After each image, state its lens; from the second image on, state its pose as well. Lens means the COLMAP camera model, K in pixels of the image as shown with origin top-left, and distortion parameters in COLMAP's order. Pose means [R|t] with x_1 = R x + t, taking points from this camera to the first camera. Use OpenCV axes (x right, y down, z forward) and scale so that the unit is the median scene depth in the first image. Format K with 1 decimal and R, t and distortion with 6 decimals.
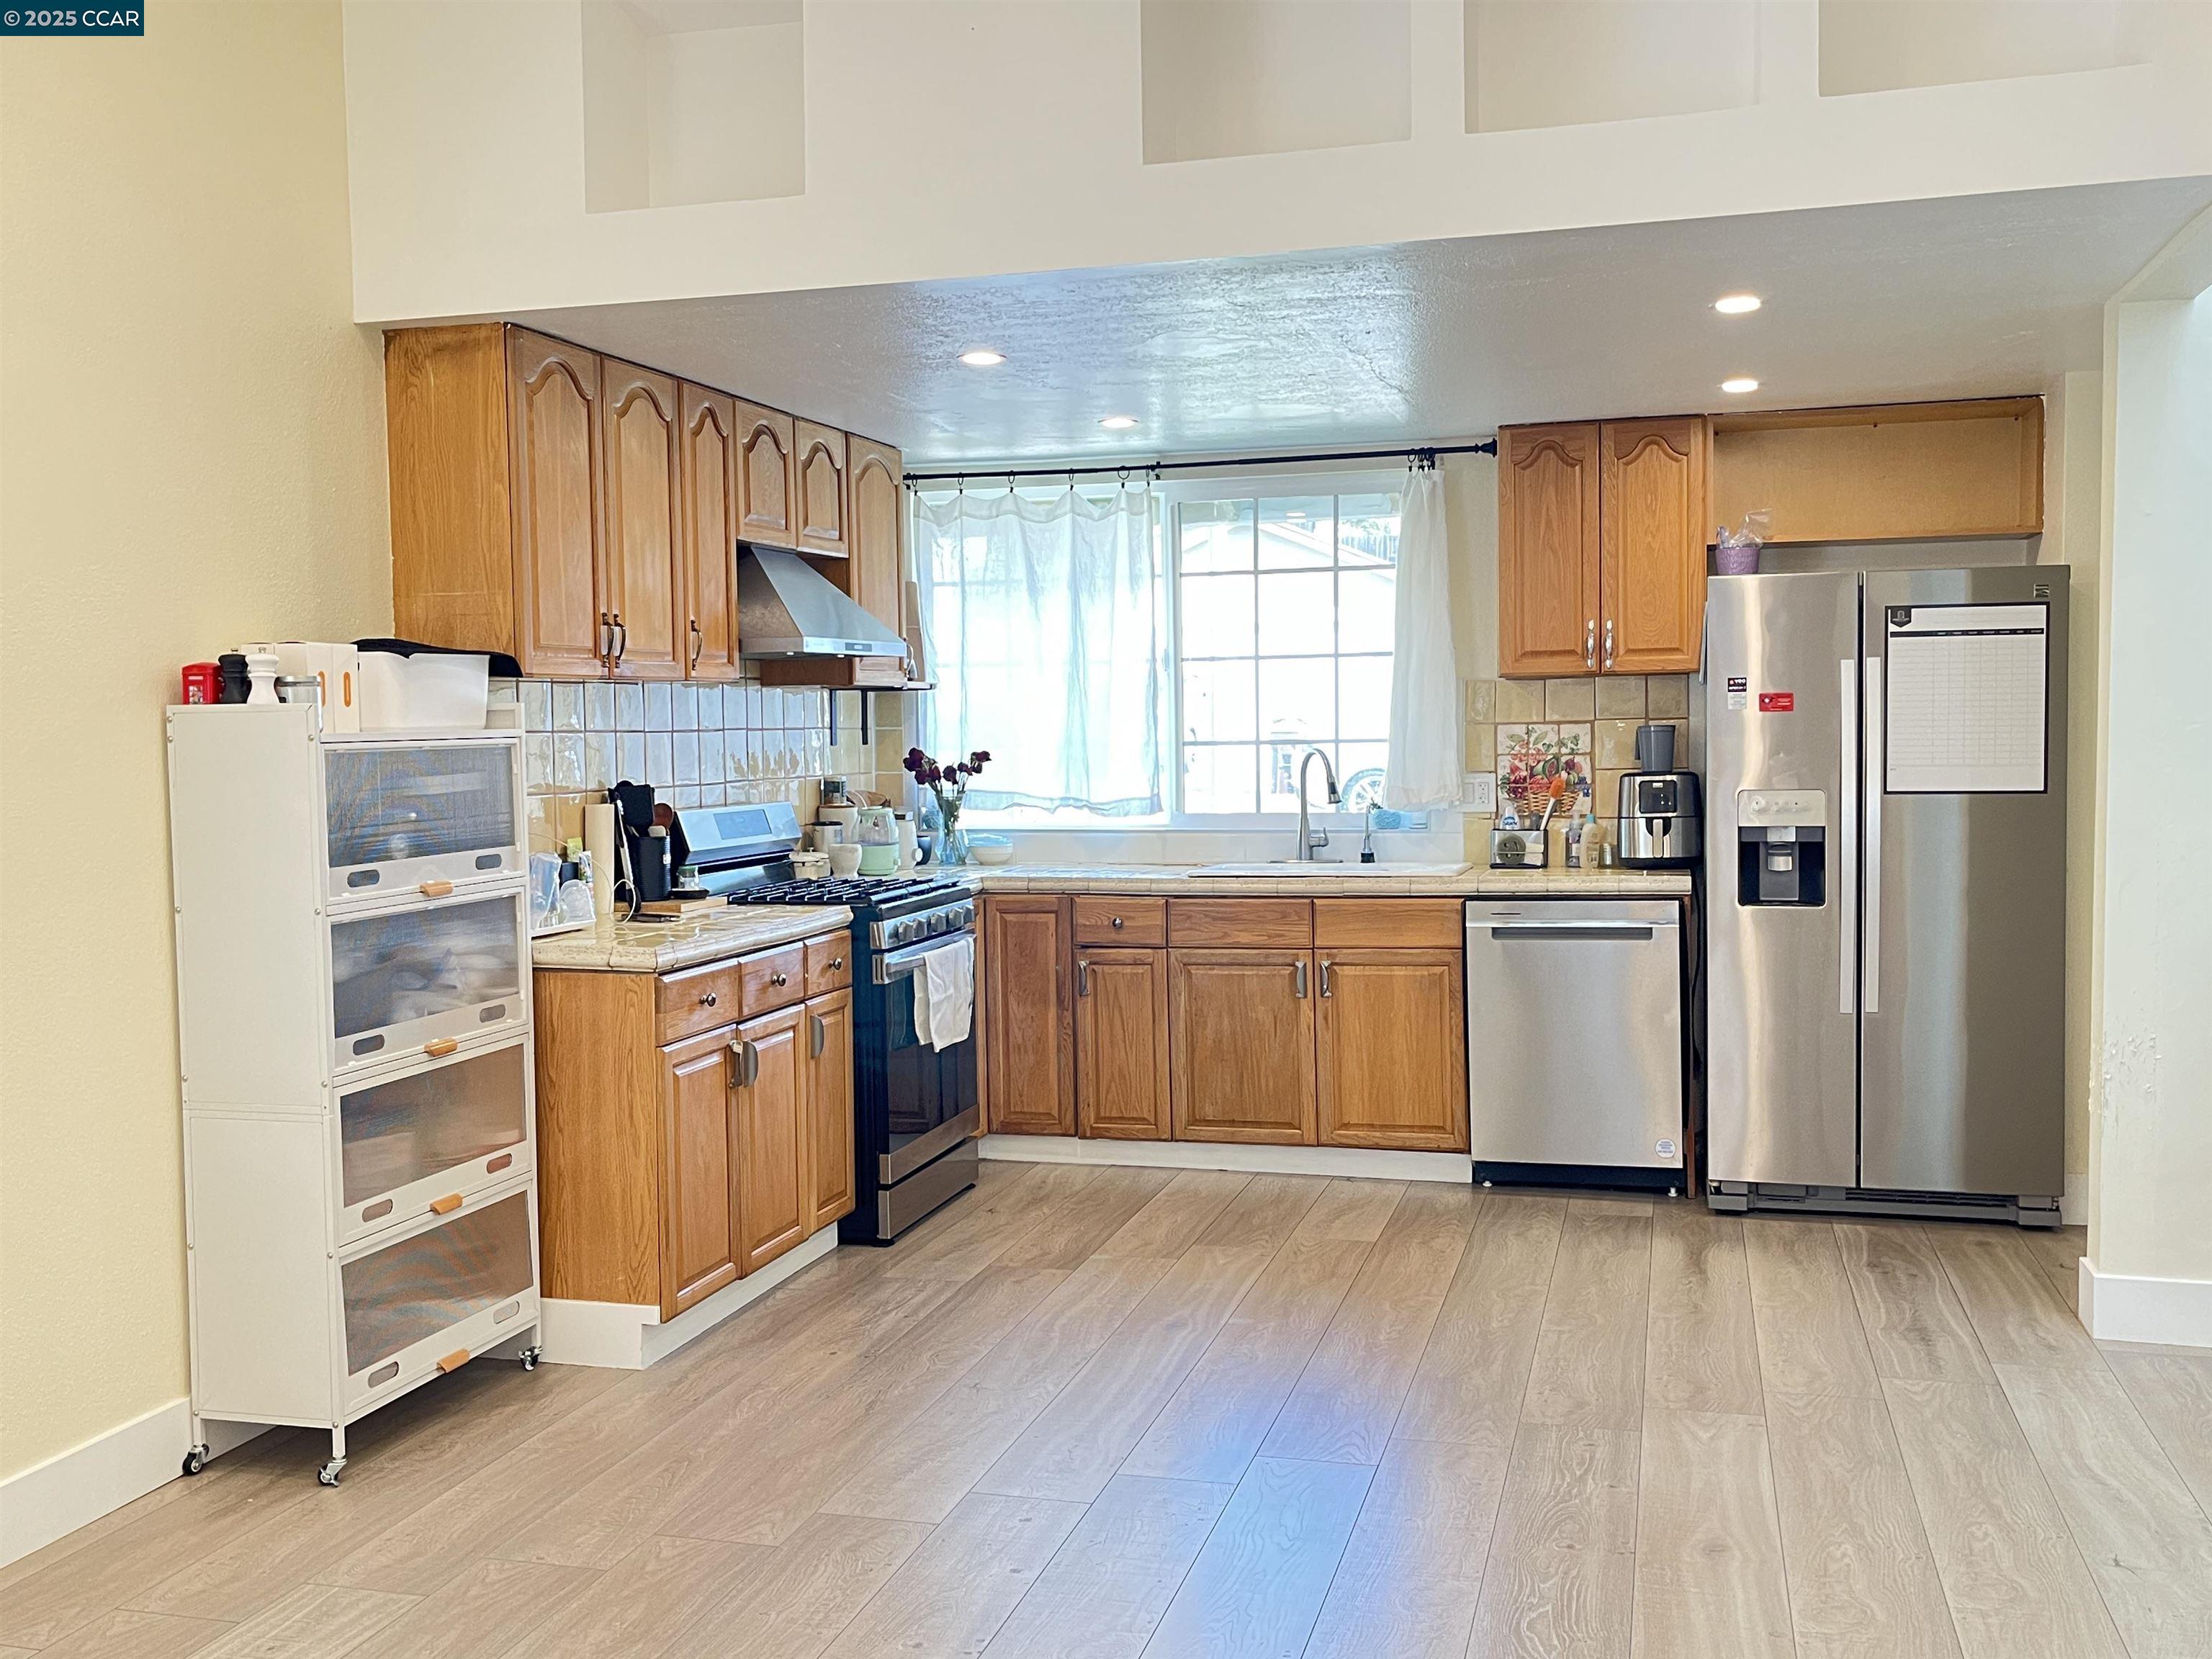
lens RADIAL K [[2064.6, 0, 1104.8], [0, 2064.6, 844.1], [0, 0, 1]] dist [0.034499, 0.000000]
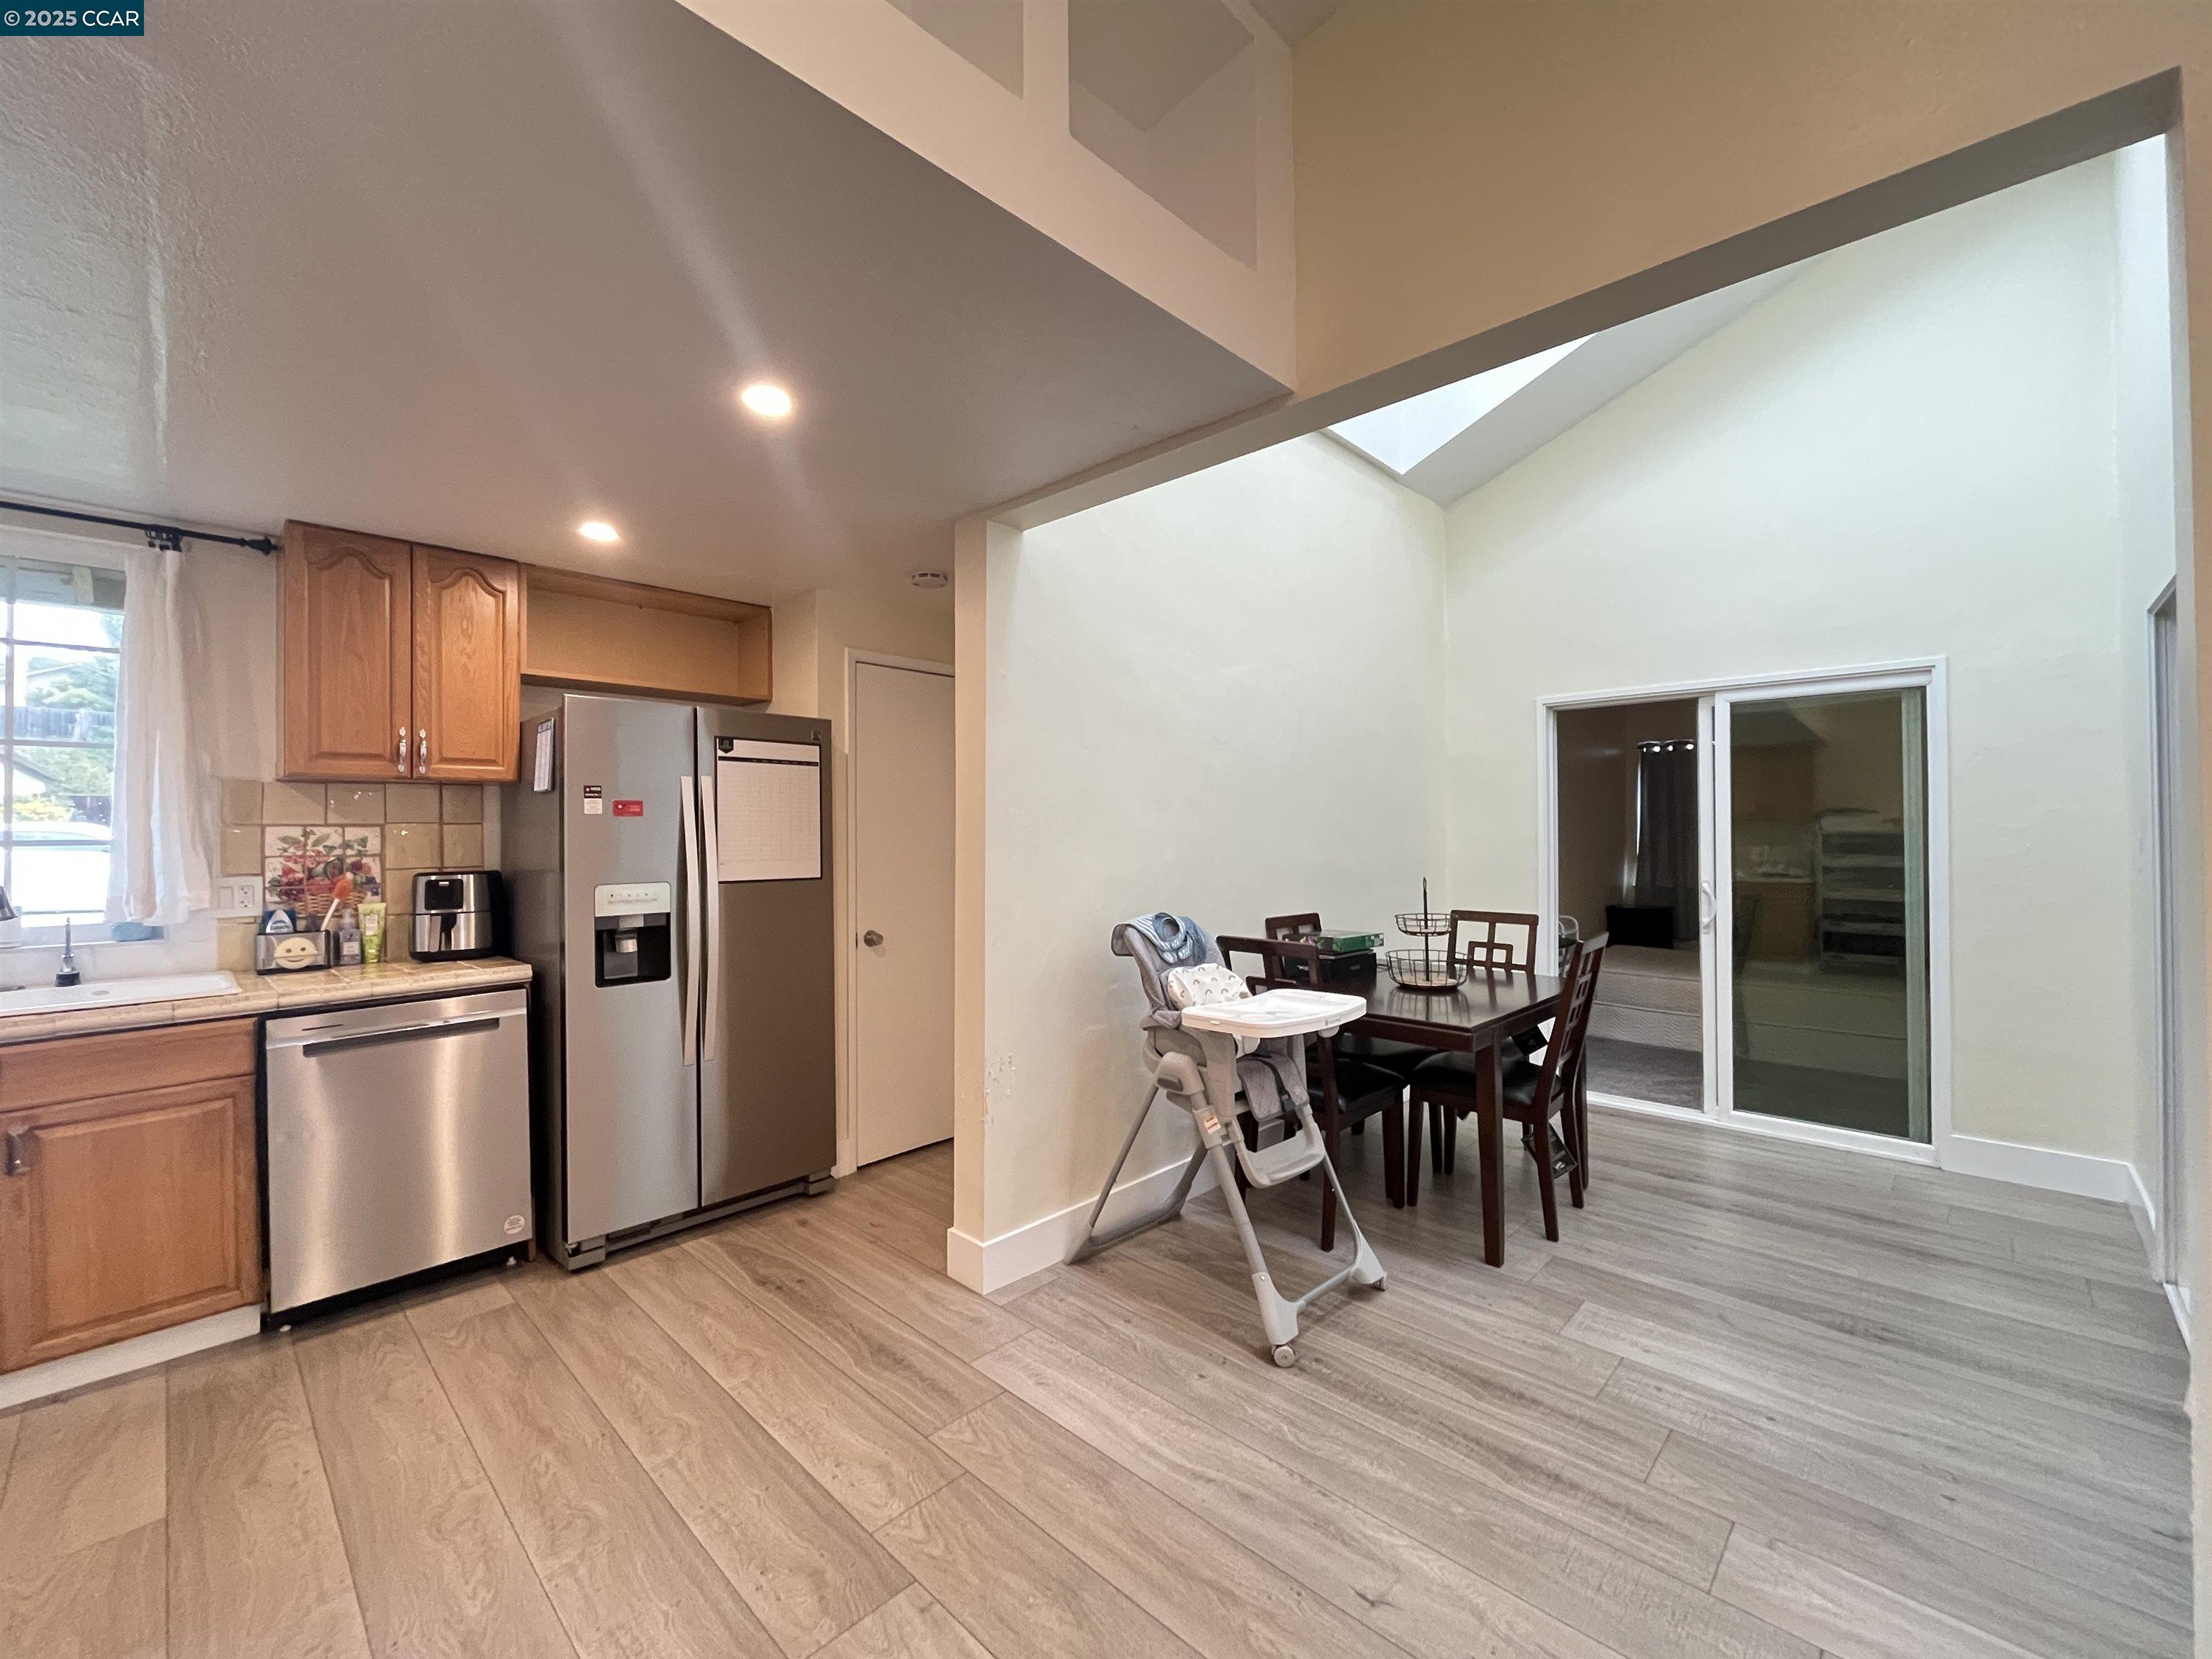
lens RADIAL K [[907.7, 0, 1100.1], [0, 907.7, 820.8], [0, 0, 1]] dist [-0.005894, 0.000283]
pose [[0.477082, 0.021464, 0.878597, 0.002310], [0.049446, 0.997463, -0.051218, -0.022145], [-0.877467, 0.067878, 0.474810, 0.523810]]
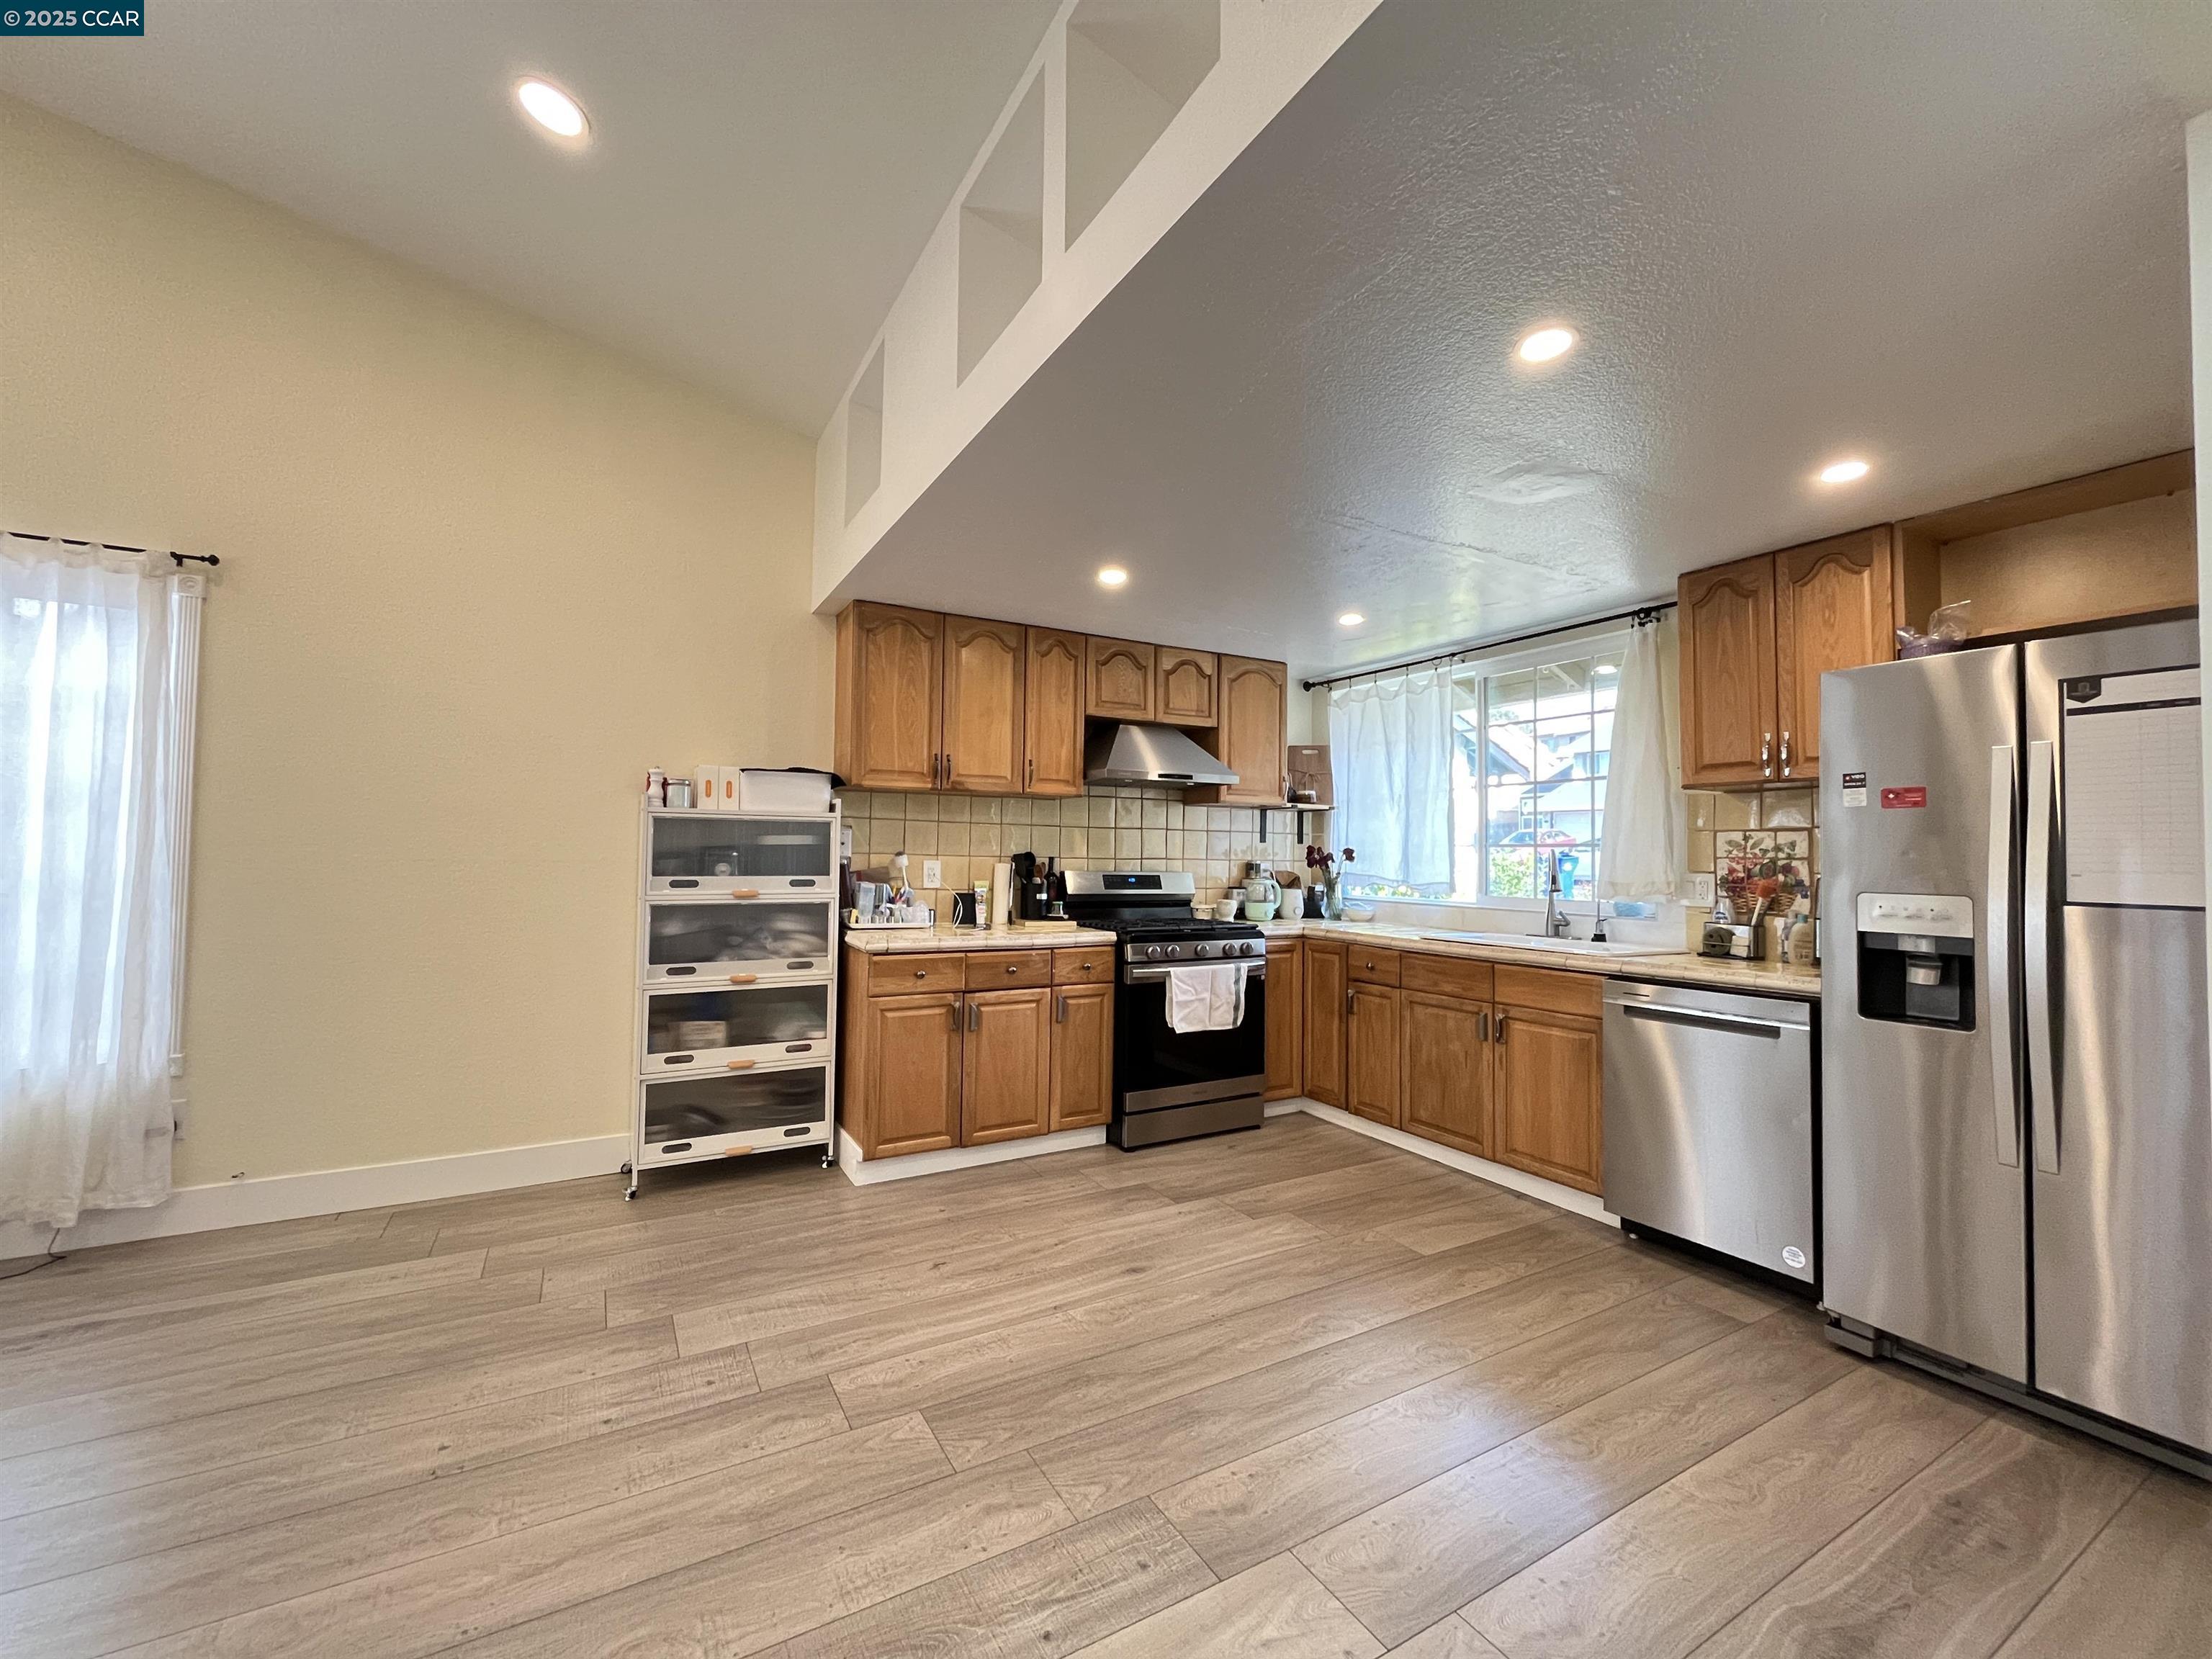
lens RADIAL K [[892.4, 0, 1098.4], [0, 892.4, 820.7], [0, 0, 1]] dist [-0.004260, 0.000341]
pose [[0.706619, -0.001824, -0.707592, 0.349652], [-0.067487, 0.995264, -0.069959, -0.006826], [0.704369, 0.097188, 0.703150, 0.473759]]
